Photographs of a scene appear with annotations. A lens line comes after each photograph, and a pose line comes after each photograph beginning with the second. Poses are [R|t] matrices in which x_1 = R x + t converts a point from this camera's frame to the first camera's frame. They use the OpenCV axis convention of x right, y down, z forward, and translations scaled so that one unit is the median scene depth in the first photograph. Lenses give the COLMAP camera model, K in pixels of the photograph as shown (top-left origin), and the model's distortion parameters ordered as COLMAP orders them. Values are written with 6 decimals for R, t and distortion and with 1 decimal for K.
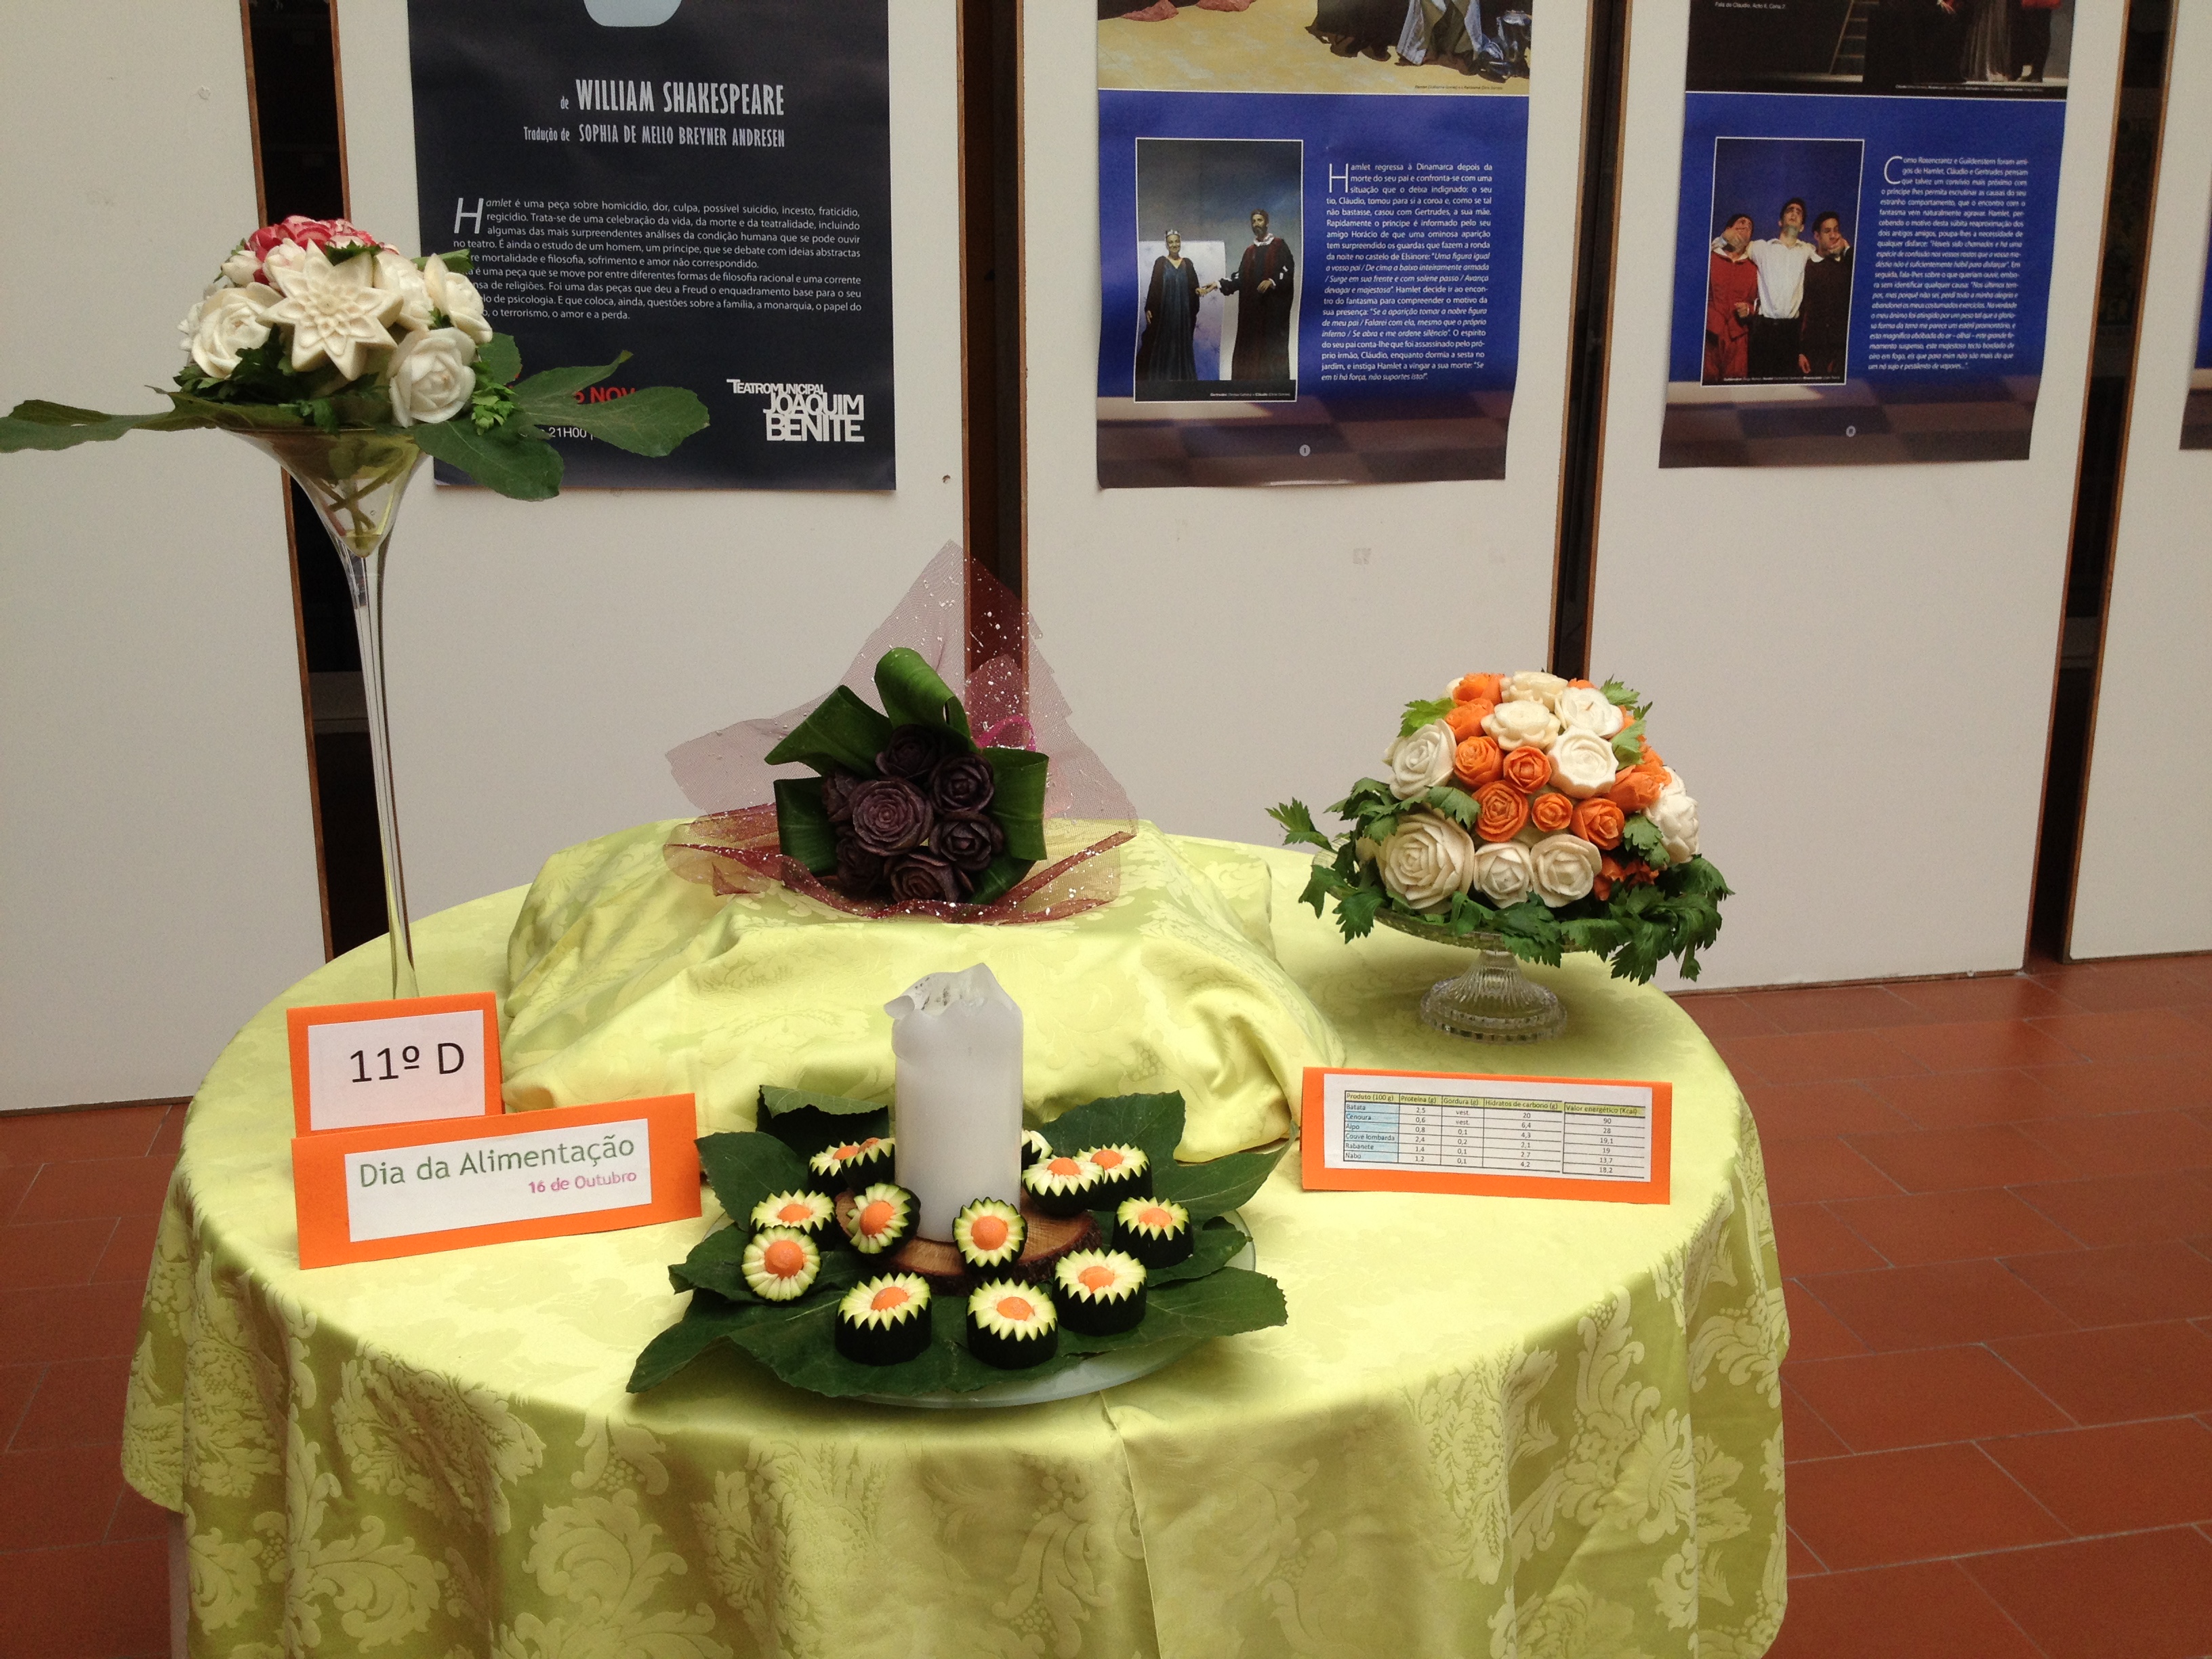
lens RADIAL K [[2074.1, 0, 1116.2], [0, 2074.1, 829.5], [0, 0, 1]] dist [0.198808, -0.542286]
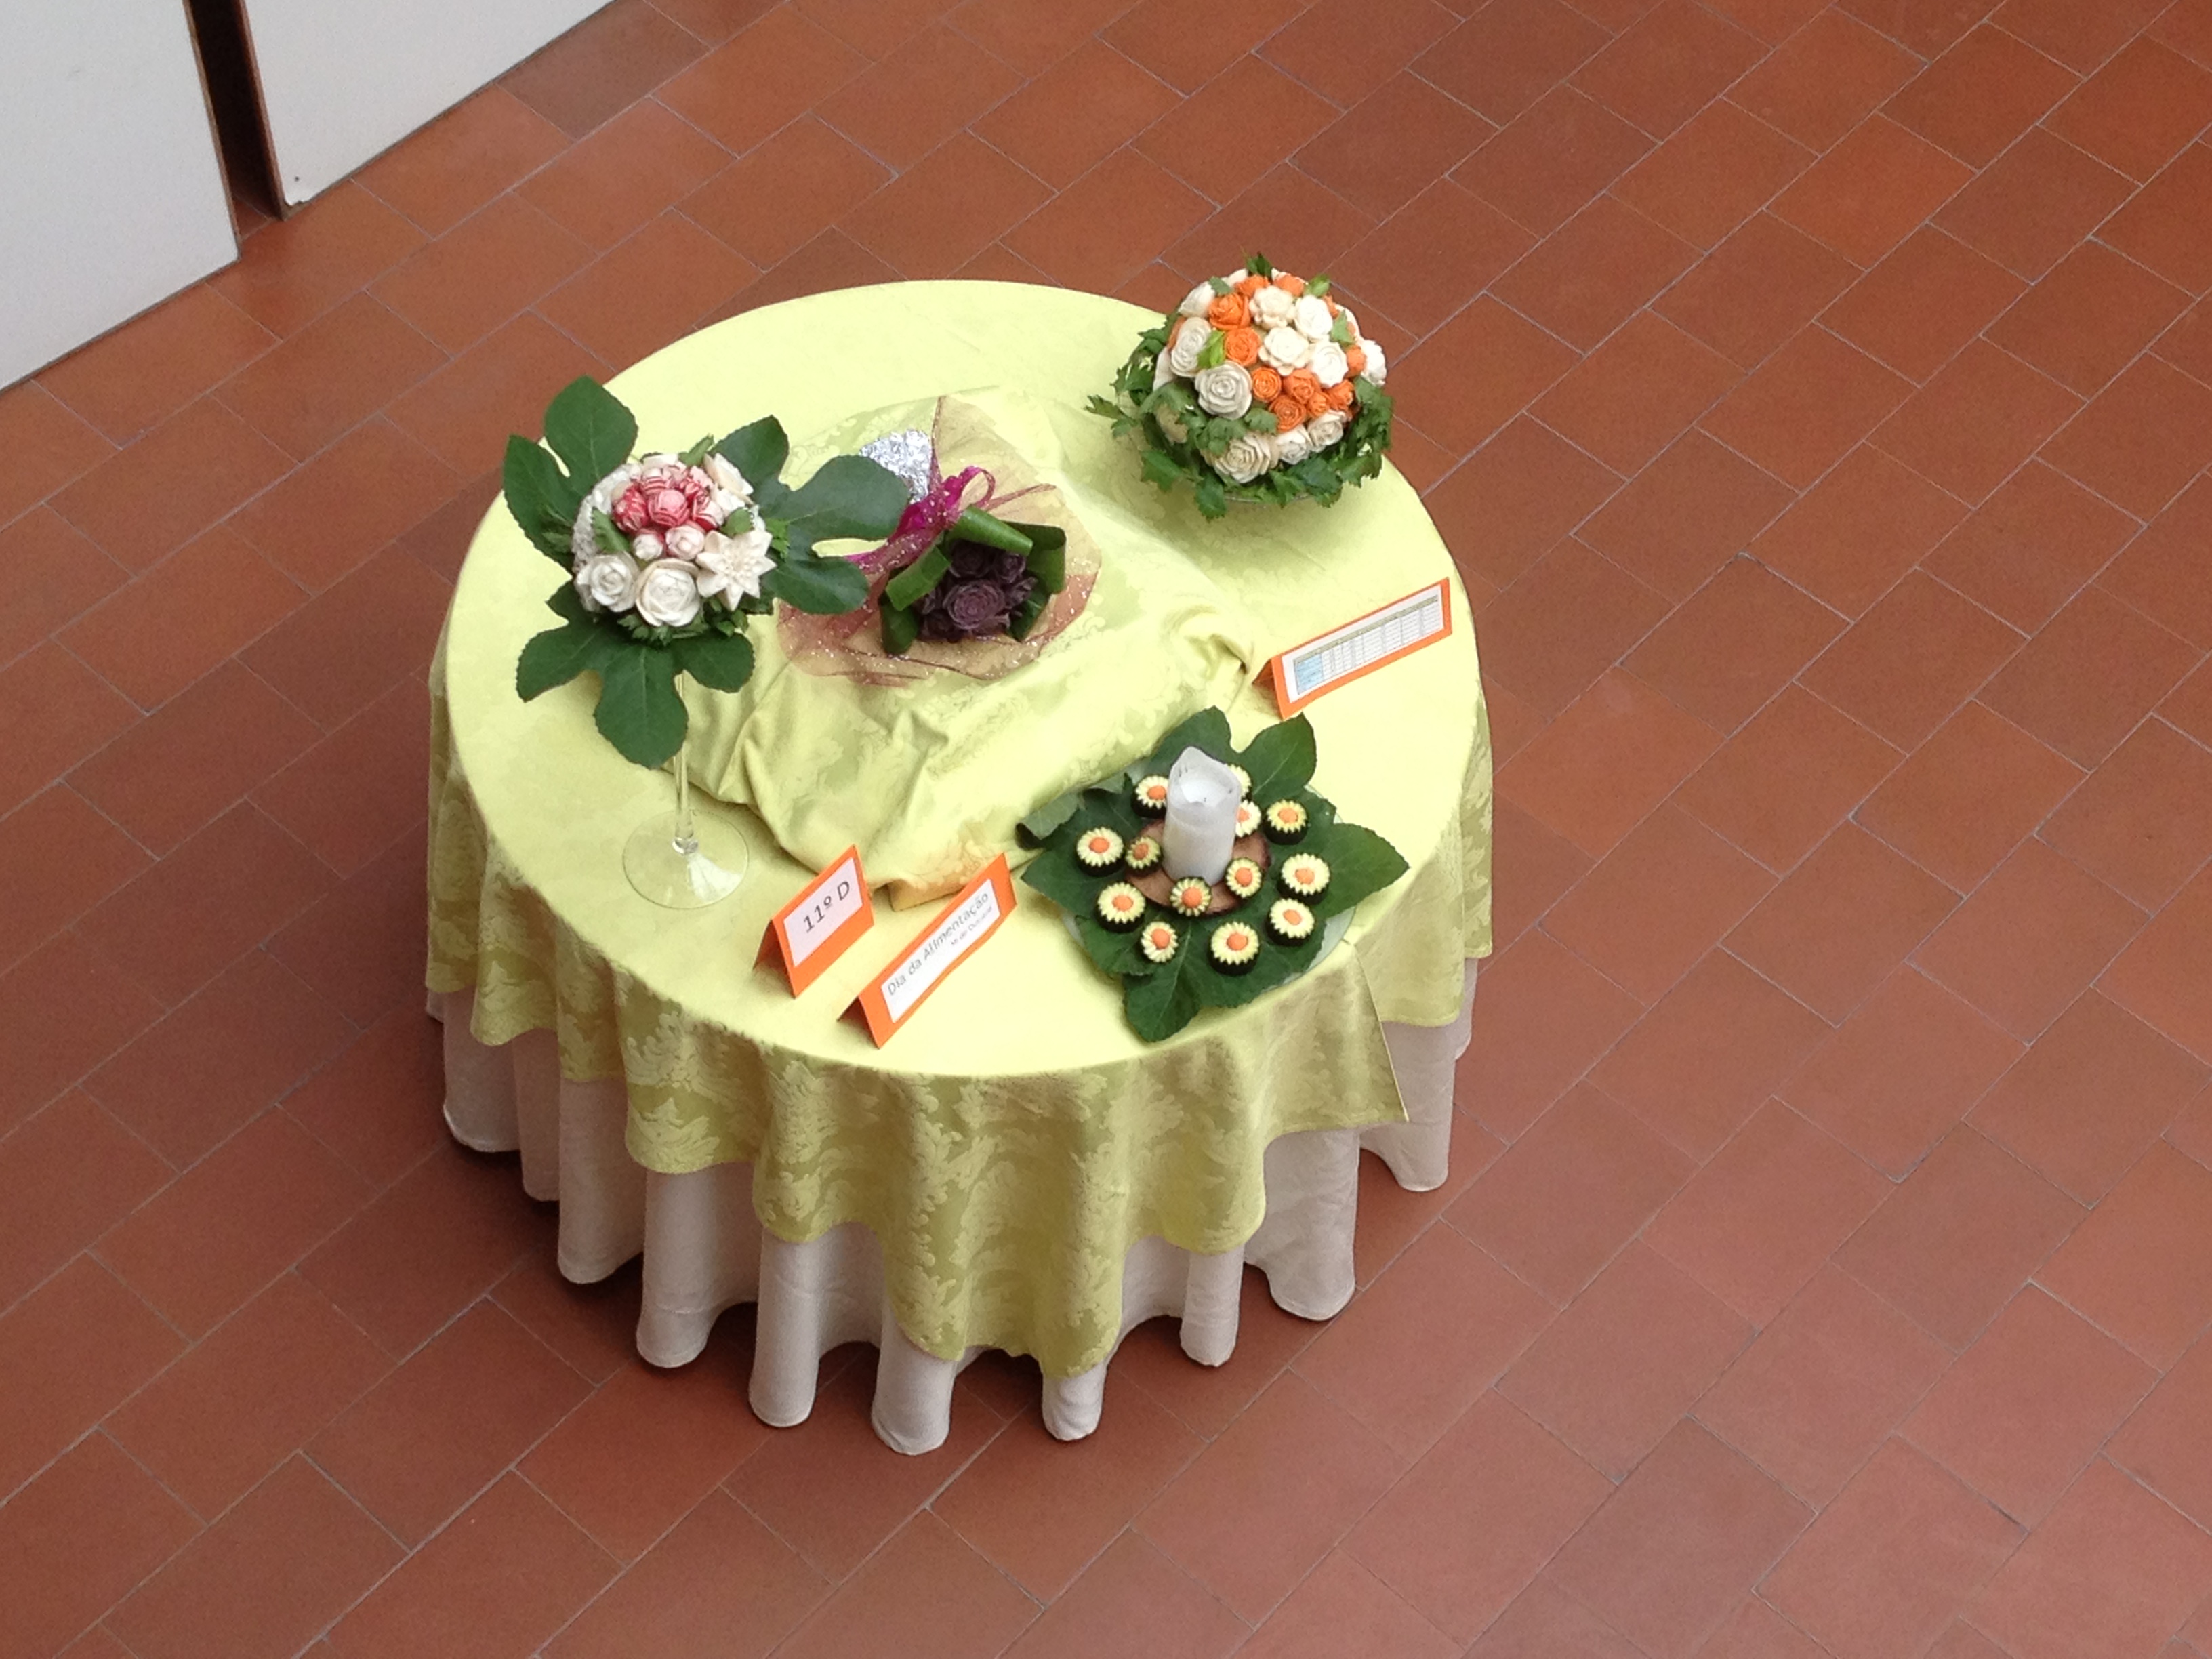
lens RADIAL K [[3982.8, 0, 1106.0], [0, 3982.8, 829.5], [0, 0, 1]] dist [0.132939, -0.000826]
pose [[0.807287, -0.453253, 0.377954, -1.047095], [0.119879, 0.753019, 0.646987, -1.519049], [-0.577856, -0.476995, 0.662237, -0.888230]]
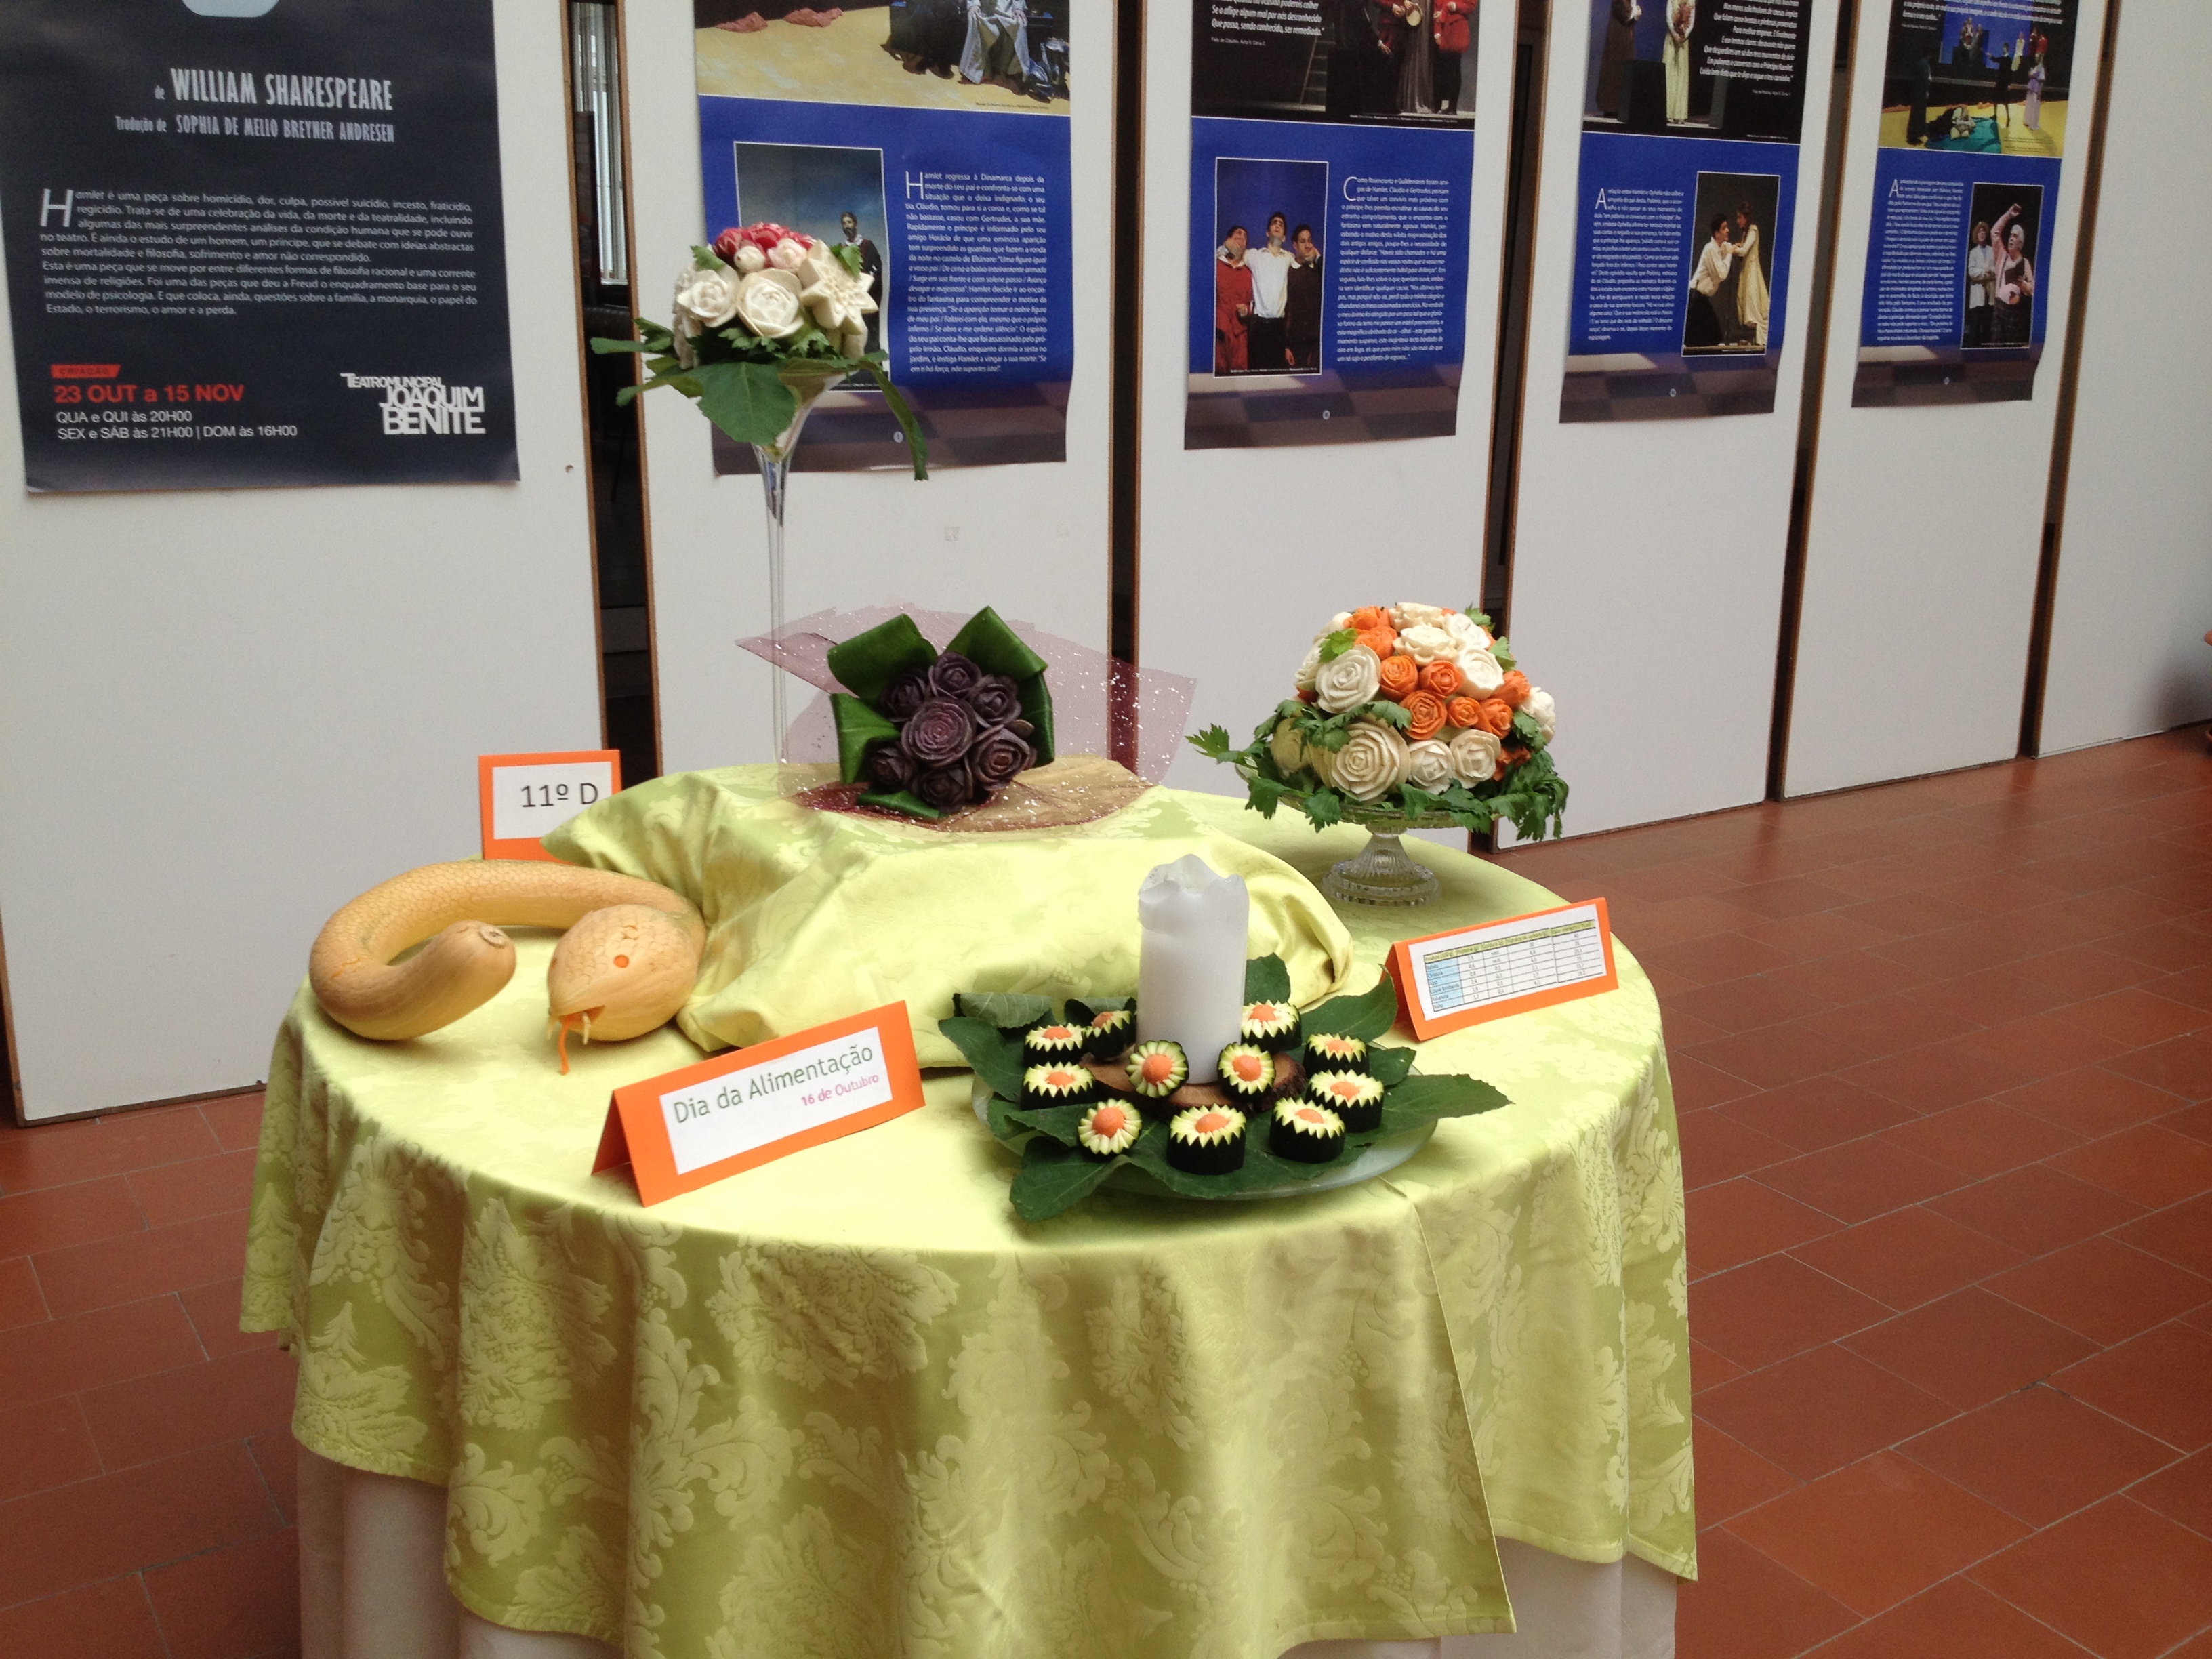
lens RADIAL K [[2044.9, 0, 1106.0], [0, 2044.9, 829.5], [0, 0, 1]] dist [0.150238, -0.356585]
pose [[0.934473, -0.086203, 0.345441, -0.381356], [0.084287, 0.996229, 0.020596, 0.016472], [-0.345914, 0.009870, 0.938214, -0.066390]]
